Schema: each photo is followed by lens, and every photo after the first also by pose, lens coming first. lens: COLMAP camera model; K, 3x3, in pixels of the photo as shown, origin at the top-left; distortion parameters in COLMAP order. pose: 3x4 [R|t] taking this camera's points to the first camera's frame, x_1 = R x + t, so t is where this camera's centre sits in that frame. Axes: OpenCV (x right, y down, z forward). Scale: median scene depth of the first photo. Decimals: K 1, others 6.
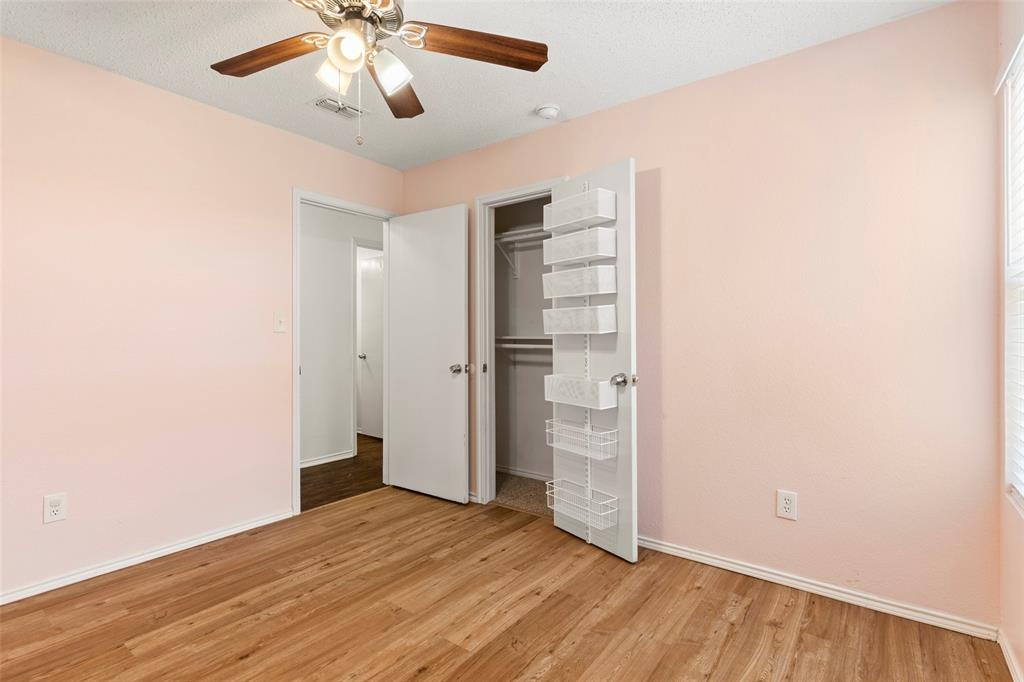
lens RADIAL K [[493.7, 0, 512.2], [0, 493.7, 335.6], [0, 0, 1]] dist [0.009499, 0.000044]
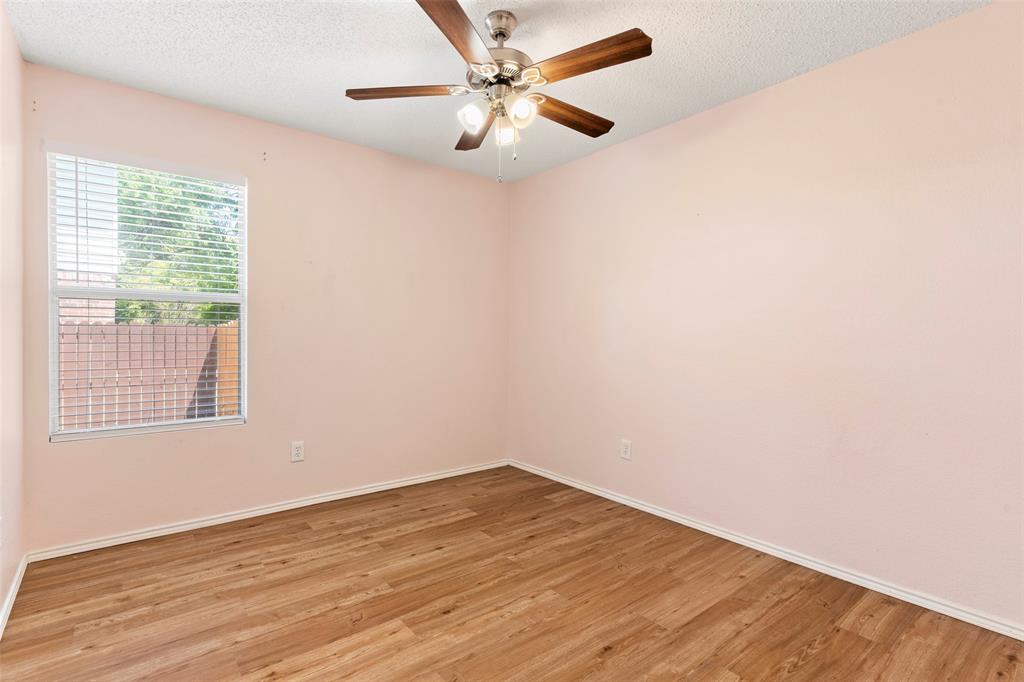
lens RADIAL K [[493.7, 0, 510.3], [0, 493.7, 338.8], [0, 0, 1]] dist [0.009499, 0.000044]
pose [[-0.968676, -0.006651, 0.248240, -0.561249], [-0.003686, 0.999916, 0.012410, 0.004693], [-0.248302, 0.011107, -0.968619, 1.907224]]
